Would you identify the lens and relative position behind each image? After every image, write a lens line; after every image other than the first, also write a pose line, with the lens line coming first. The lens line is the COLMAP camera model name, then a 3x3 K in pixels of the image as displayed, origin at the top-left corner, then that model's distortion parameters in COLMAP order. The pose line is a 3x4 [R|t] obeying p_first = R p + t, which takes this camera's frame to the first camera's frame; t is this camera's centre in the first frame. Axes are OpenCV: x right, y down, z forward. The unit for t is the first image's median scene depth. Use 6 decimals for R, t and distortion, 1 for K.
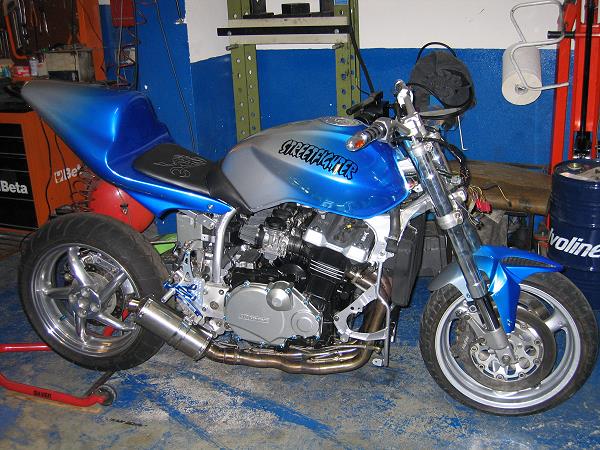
lens RADIAL K [[737.0, 0, 300.0], [0, 737.0, 225.0], [0, 0, 1]] dist [-0.078682, -0.049716]
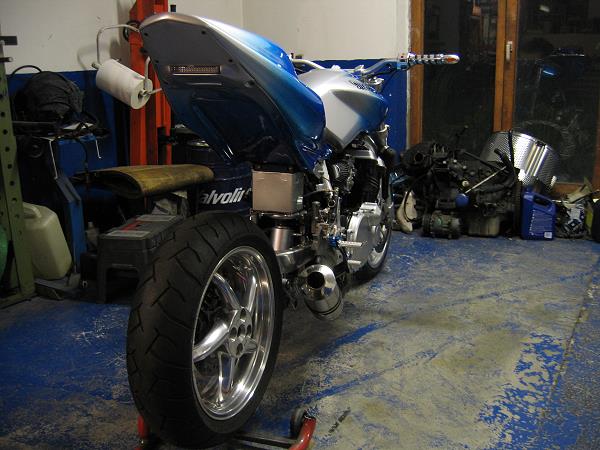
lens RADIAL K [[613.6, 0, 300.0], [0, 613.6, 225.0], [0, 0, 1]] dist [-0.084260, 0.027584]
pose [[0.138555, -0.197698, 0.970422, -0.920312], [0.346750, 0.927533, 0.139453, -0.056597], [-0.927667, 0.317172, 0.197066, 0.864471]]
